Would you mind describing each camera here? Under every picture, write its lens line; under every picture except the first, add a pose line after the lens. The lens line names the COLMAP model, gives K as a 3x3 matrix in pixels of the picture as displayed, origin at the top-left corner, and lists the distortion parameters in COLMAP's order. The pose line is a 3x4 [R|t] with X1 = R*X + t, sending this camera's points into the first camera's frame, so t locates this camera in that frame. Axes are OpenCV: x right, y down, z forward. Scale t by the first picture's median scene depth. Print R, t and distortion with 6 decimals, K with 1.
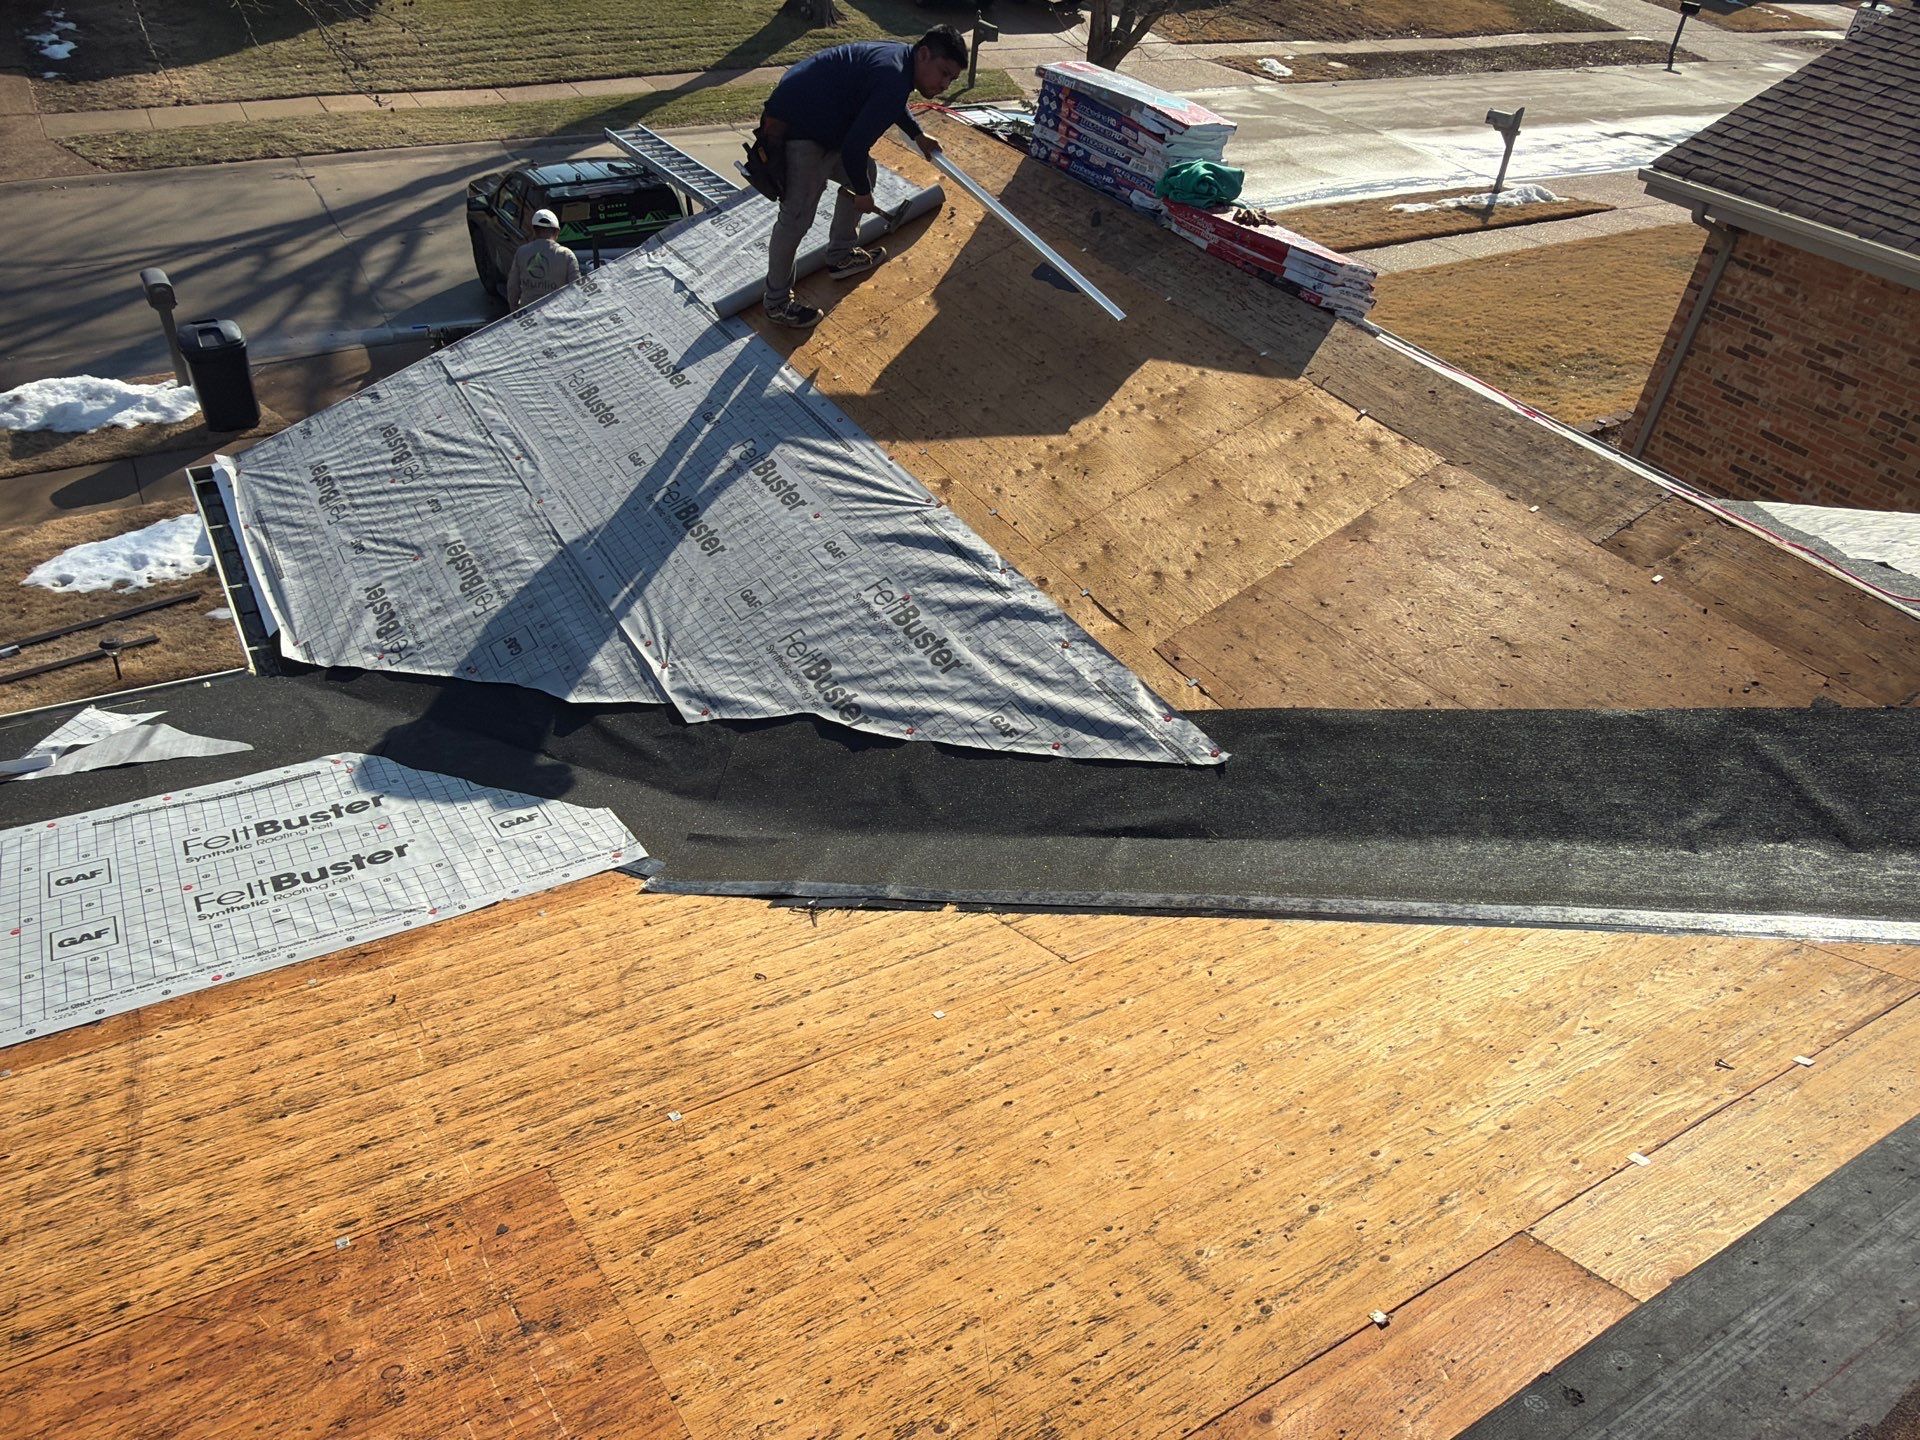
lens RADIAL K [[1335.8, 0, 950.1], [0, 1335.8, 762.1], [0, 0, 1]] dist [0.021284, -0.032421]
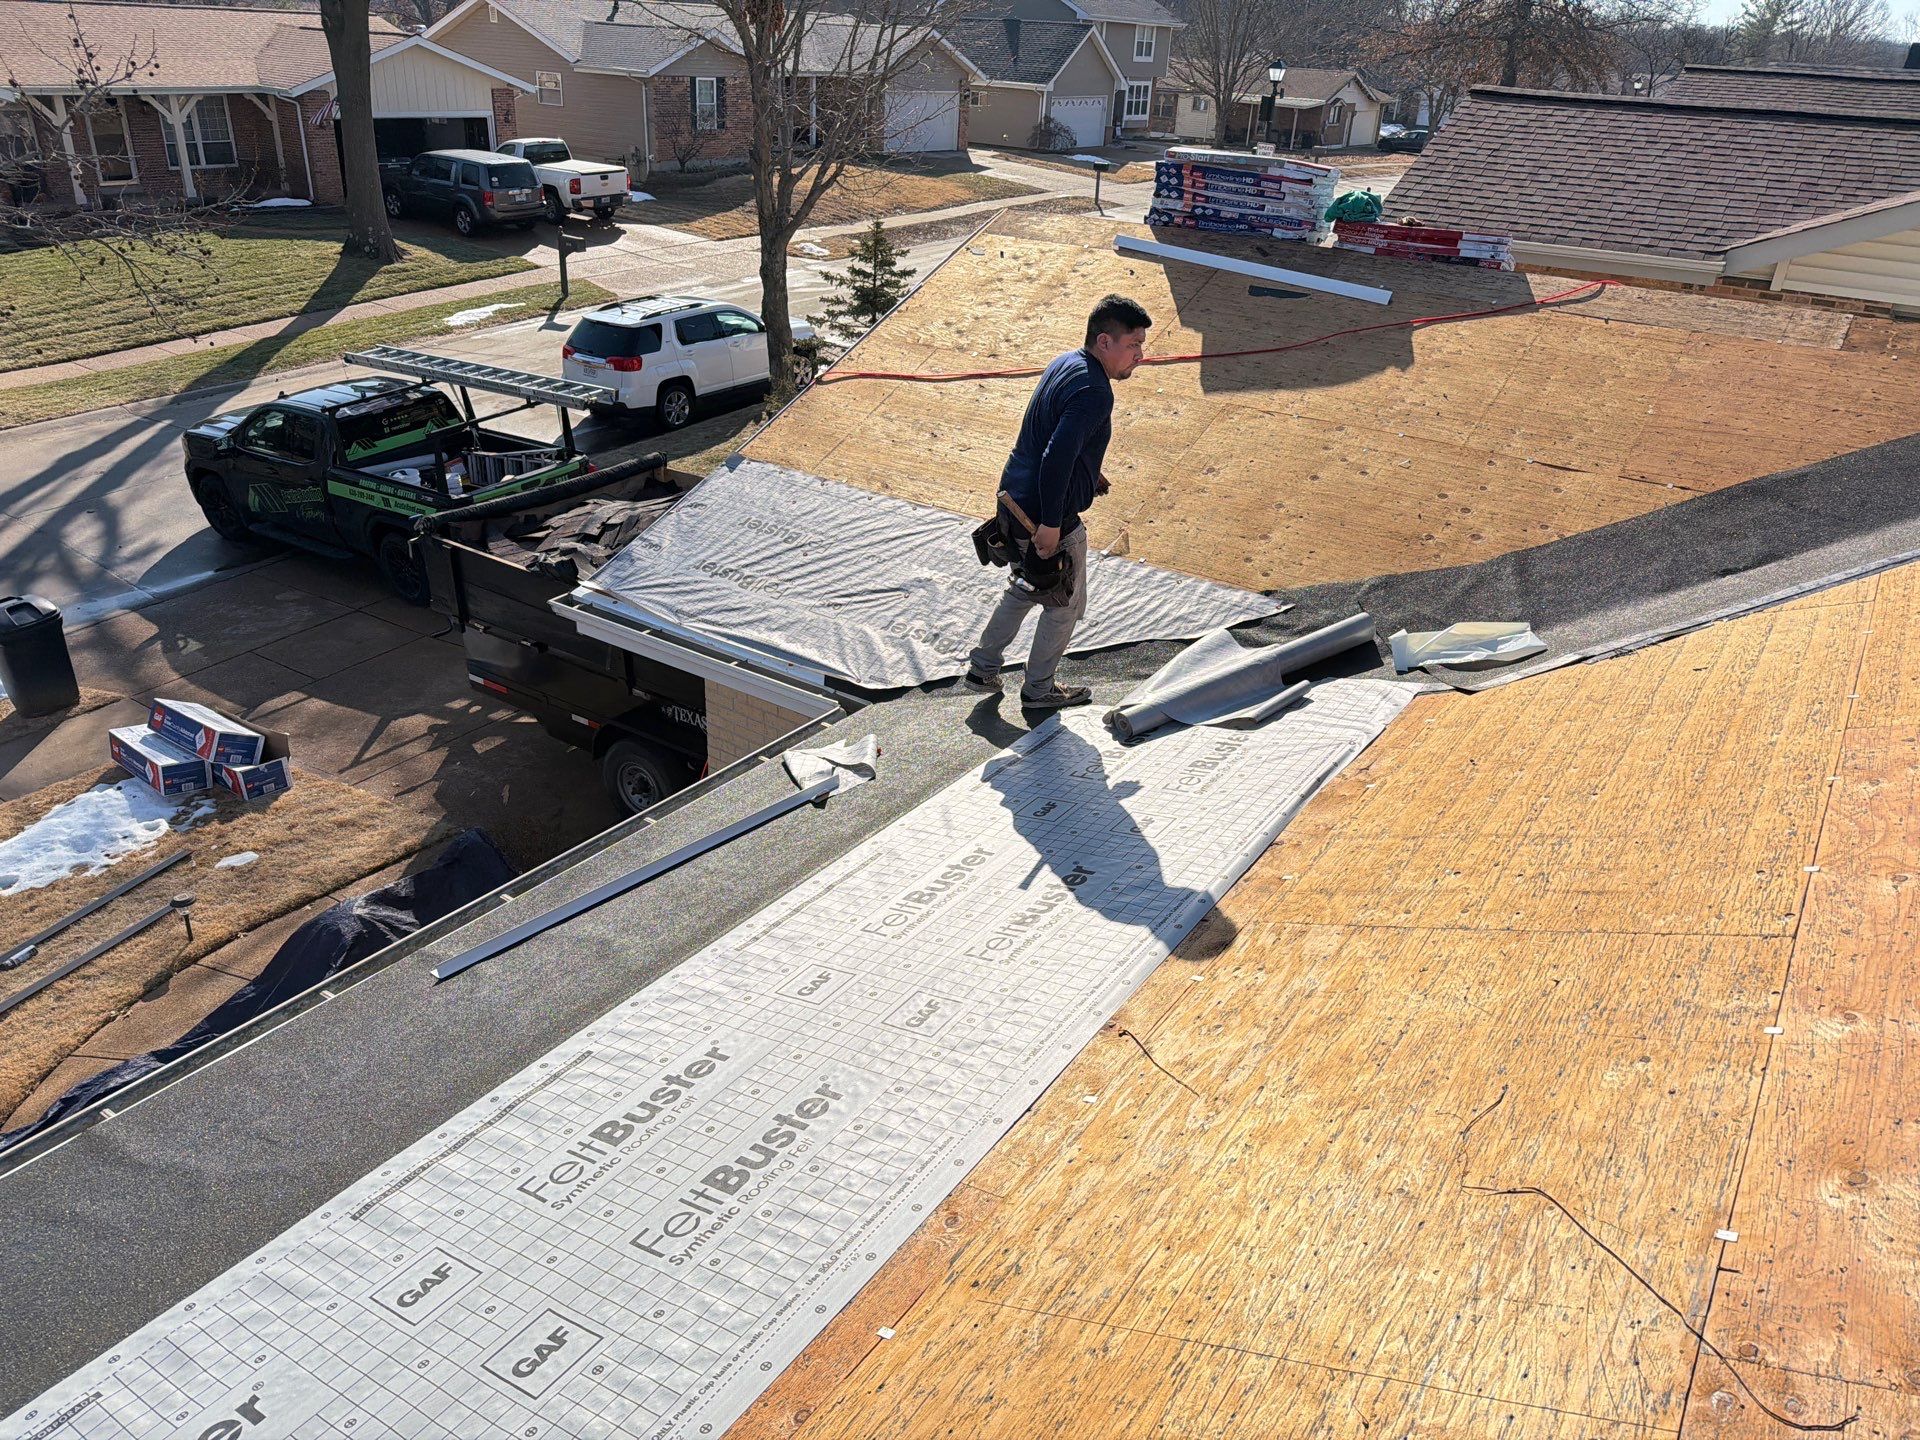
lens RADIAL K [[1335.8, 0, 950.1], [0, 1335.8, 762.1], [0, 0, 1]] dist [0.021284, -0.032421]
pose [[0.904851, -0.251300, 0.343648, -0.286900], [0.295976, 0.951539, -0.083494, 0.029358], [-0.306012, 0.177261, 0.935380, -0.004605]]
